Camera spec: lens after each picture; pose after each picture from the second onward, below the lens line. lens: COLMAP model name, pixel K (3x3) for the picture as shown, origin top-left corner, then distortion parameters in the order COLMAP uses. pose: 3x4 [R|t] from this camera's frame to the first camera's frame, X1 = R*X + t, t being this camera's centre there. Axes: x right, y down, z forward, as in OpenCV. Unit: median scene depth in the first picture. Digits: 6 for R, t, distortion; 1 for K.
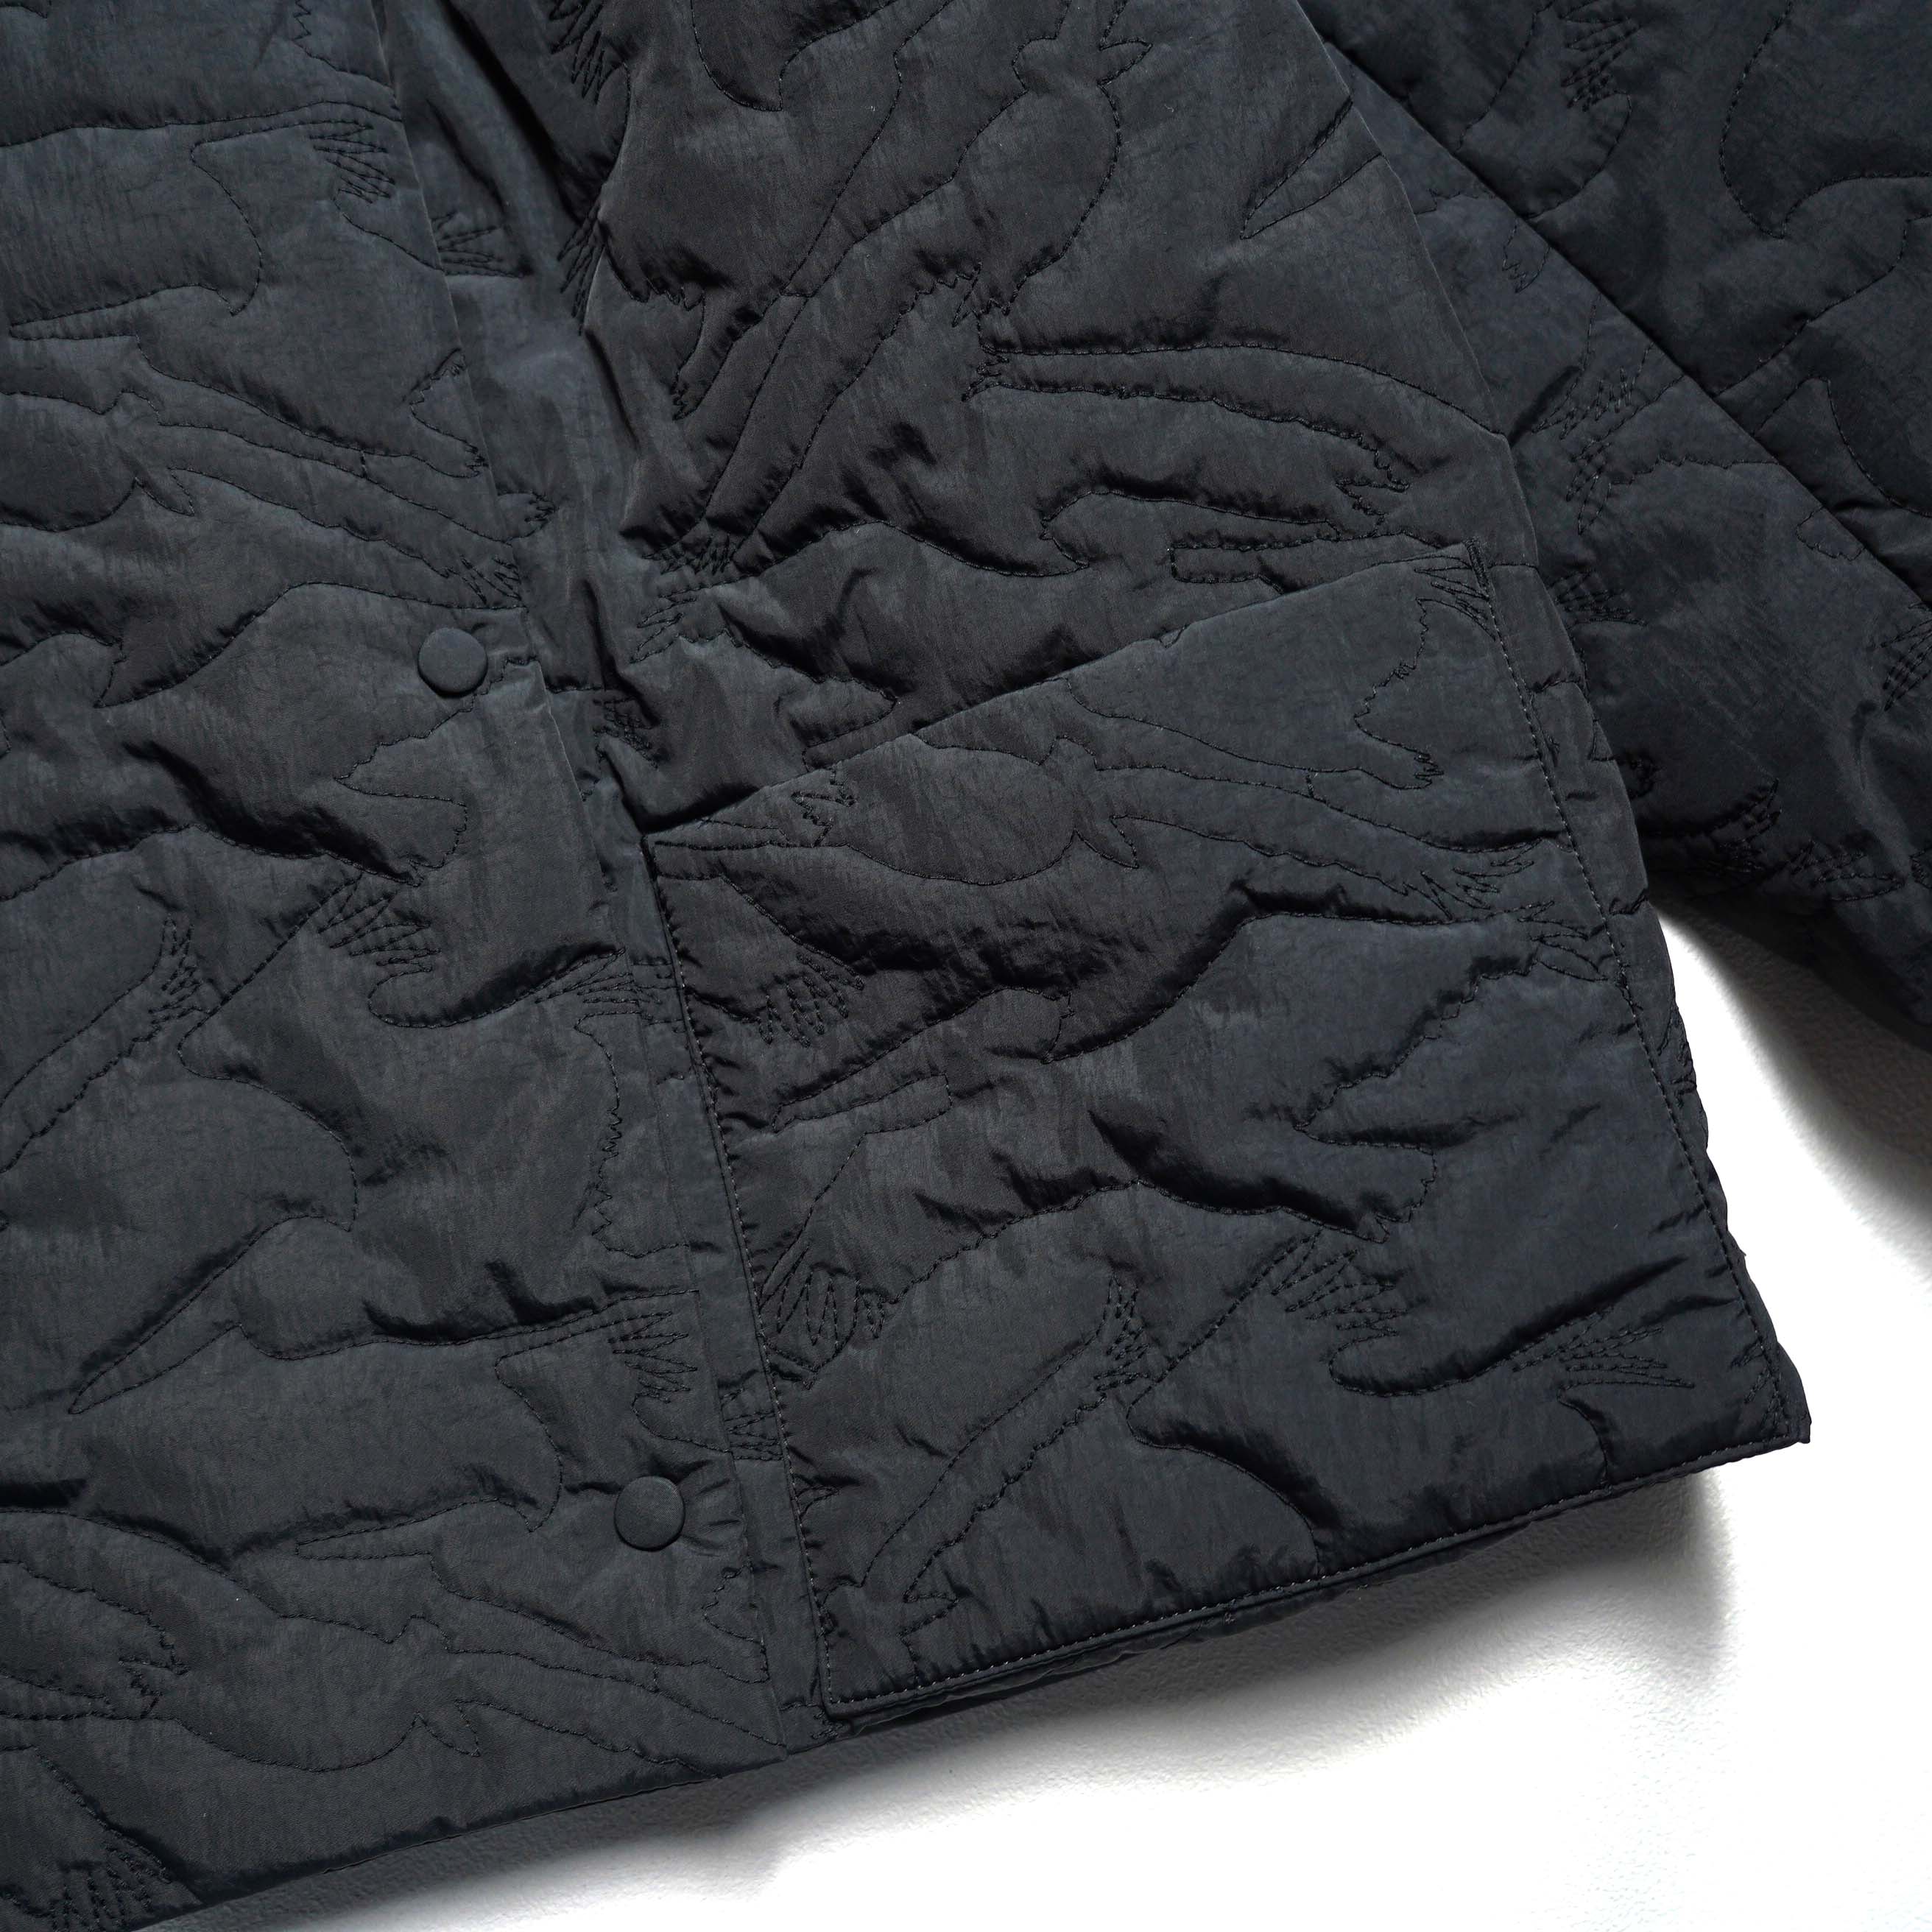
lens RADIAL K [[2277.5, 0, 966.0], [0, 2277.5, 966.0], [0, 0, 1]] dist [-0.033119, 0.045070]
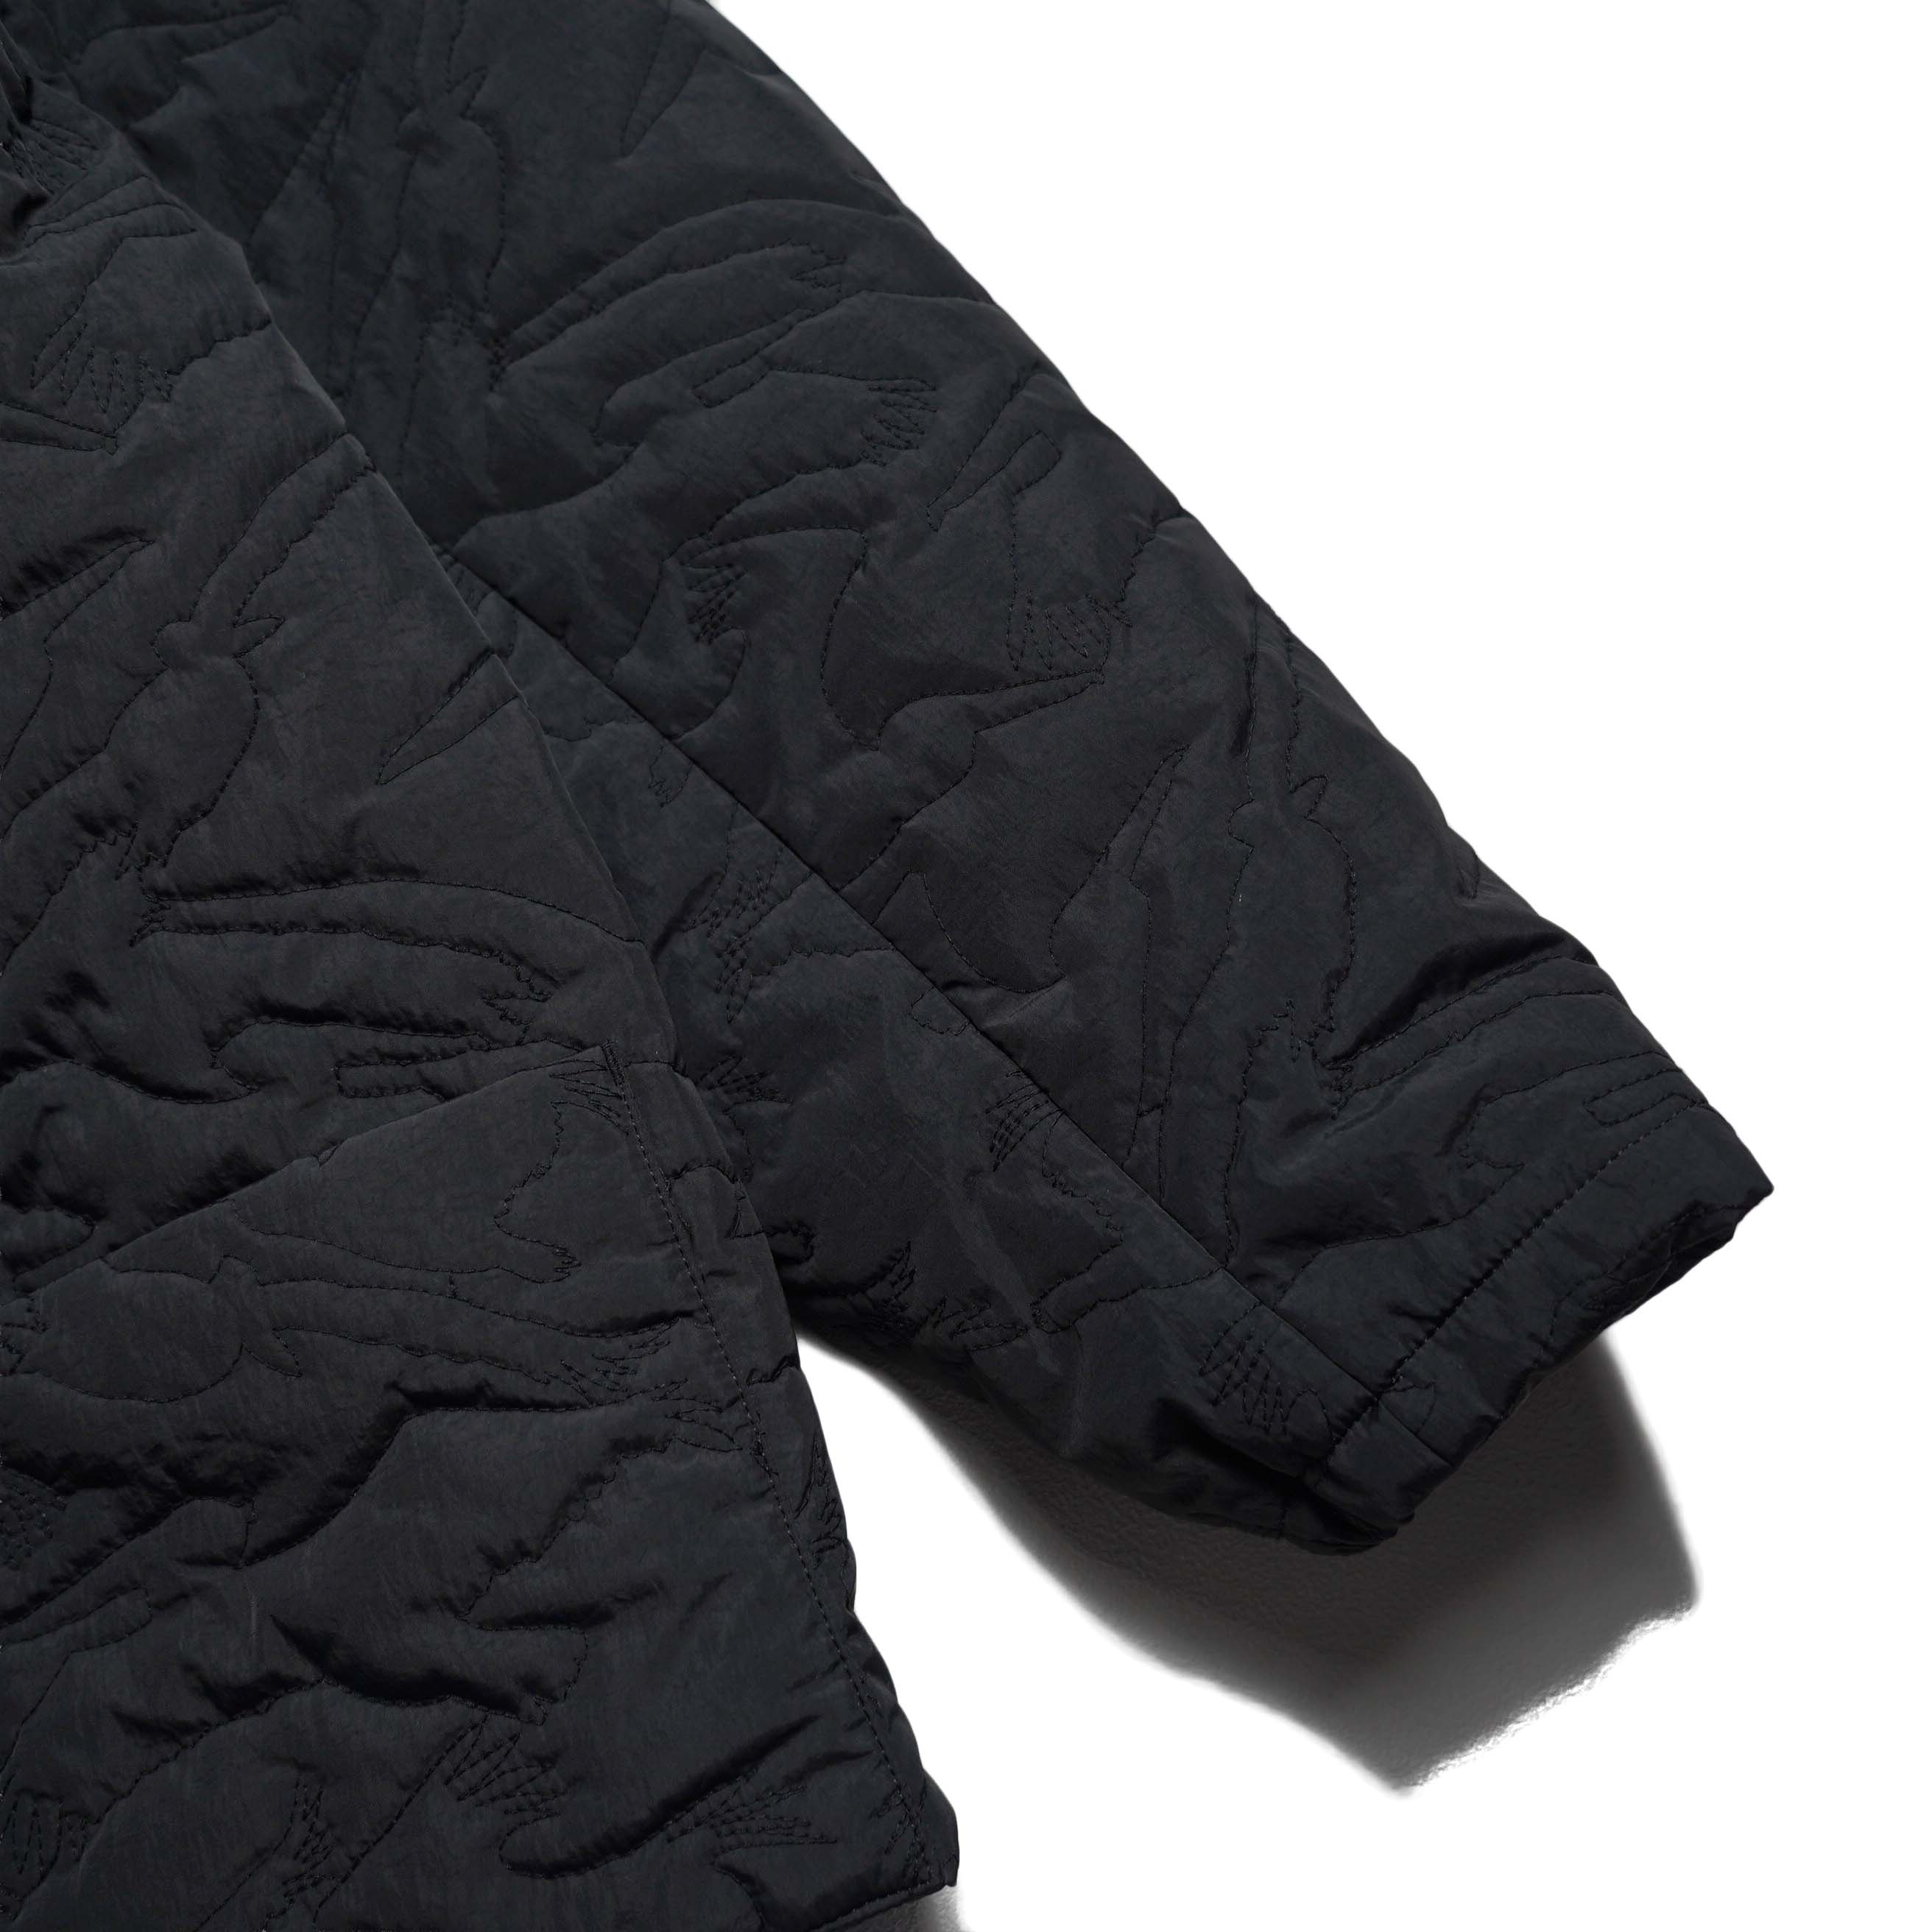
lens RADIAL K [[2277.5, 0, 966.0], [0, 2277.5, 966.0], [0, 0, 1]] dist [-0.033119, 0.045070]
pose [[0.993714, -0.070115, 0.087268, 0.298776], [0.082154, 0.986301, -0.143039, -0.054029], [-0.076043, 0.149309, 0.985862, -0.086314]]
